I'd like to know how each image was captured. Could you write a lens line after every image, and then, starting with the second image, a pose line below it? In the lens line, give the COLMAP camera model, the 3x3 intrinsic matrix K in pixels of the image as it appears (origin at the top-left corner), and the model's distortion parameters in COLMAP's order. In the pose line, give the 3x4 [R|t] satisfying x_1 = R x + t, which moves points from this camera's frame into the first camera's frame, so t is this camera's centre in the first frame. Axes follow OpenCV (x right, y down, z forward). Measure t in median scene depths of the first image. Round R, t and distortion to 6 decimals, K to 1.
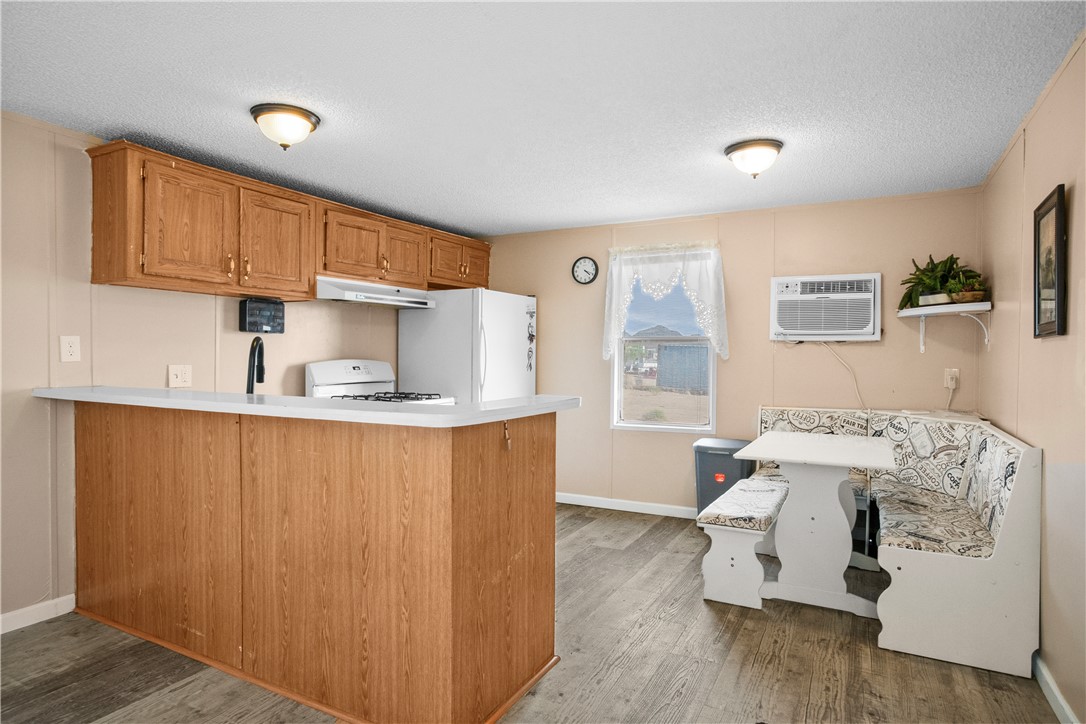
lens RADIAL K [[621.1, 0, 545.5], [0, 621.1, 356.3], [0, 0, 1]] dist [-0.005362, 0.000169]
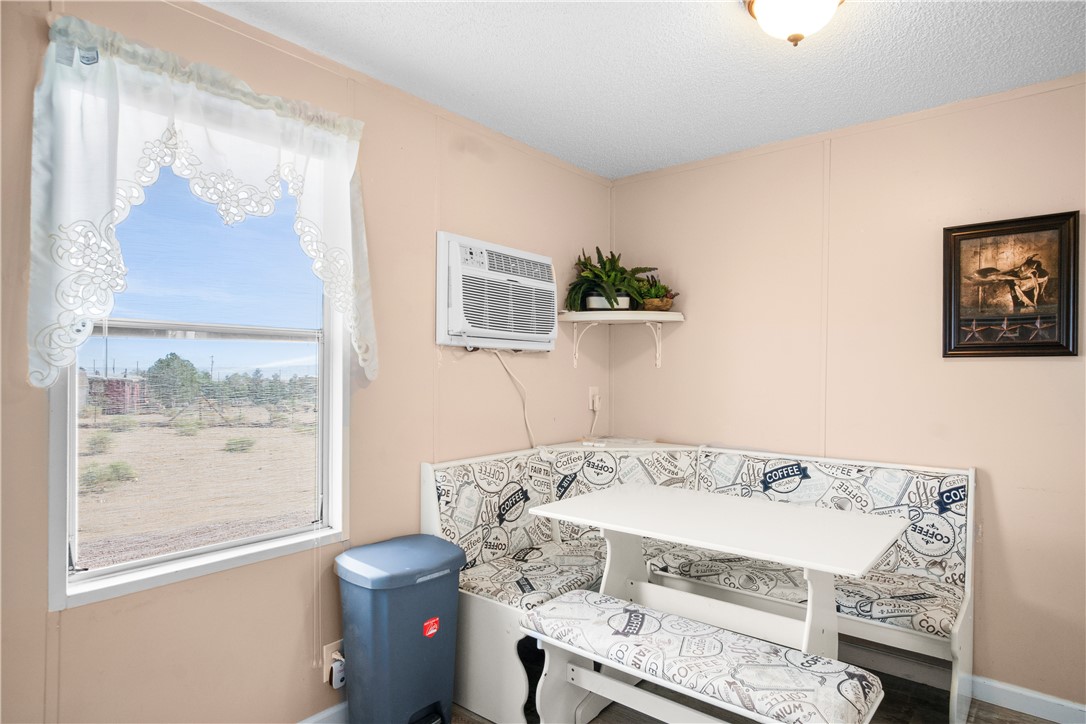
lens RADIAL K [[621.1, 0, 544.2], [0, 621.1, 371.4], [0, 0, 1]] dist [-0.005362, 0.000169]
pose [[0.195201, -0.002544, 0.980760, -0.173848], [-0.001535, 0.999995, 0.002900, -0.003235], [-0.980762, -0.002071, 0.195196, 0.840677]]
